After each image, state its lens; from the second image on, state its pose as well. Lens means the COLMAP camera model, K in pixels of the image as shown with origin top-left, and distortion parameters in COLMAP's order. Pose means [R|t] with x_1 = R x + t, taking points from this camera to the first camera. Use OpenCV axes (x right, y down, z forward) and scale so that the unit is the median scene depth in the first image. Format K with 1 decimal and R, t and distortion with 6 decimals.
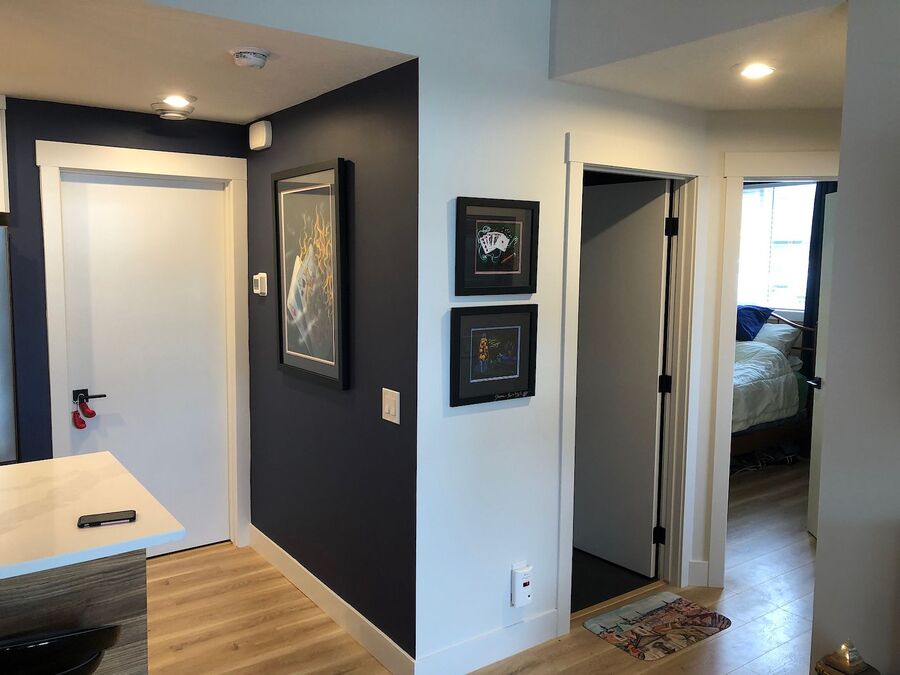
lens RADIAL K [[733.4, 0, 458.5], [0, 733.4, 326.0], [0, 0, 1]] dist [0.036421, -0.036728]
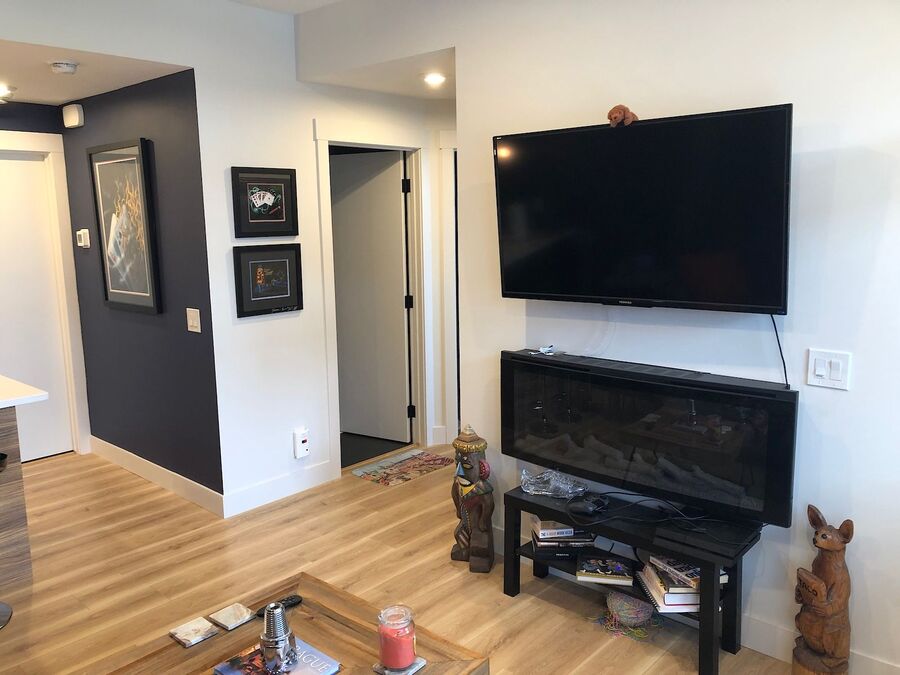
lens RADIAL K [[733.4, 0, 444.1], [0, 733.4, 334.7], [0, 0, 1]] dist [0.036421, -0.036728]
pose [[0.980287, -0.058366, 0.188762, 0.091620], [0.045750, 0.996461, 0.070523, 0.051208], [-0.192210, -0.060497, 0.979487, -0.385783]]
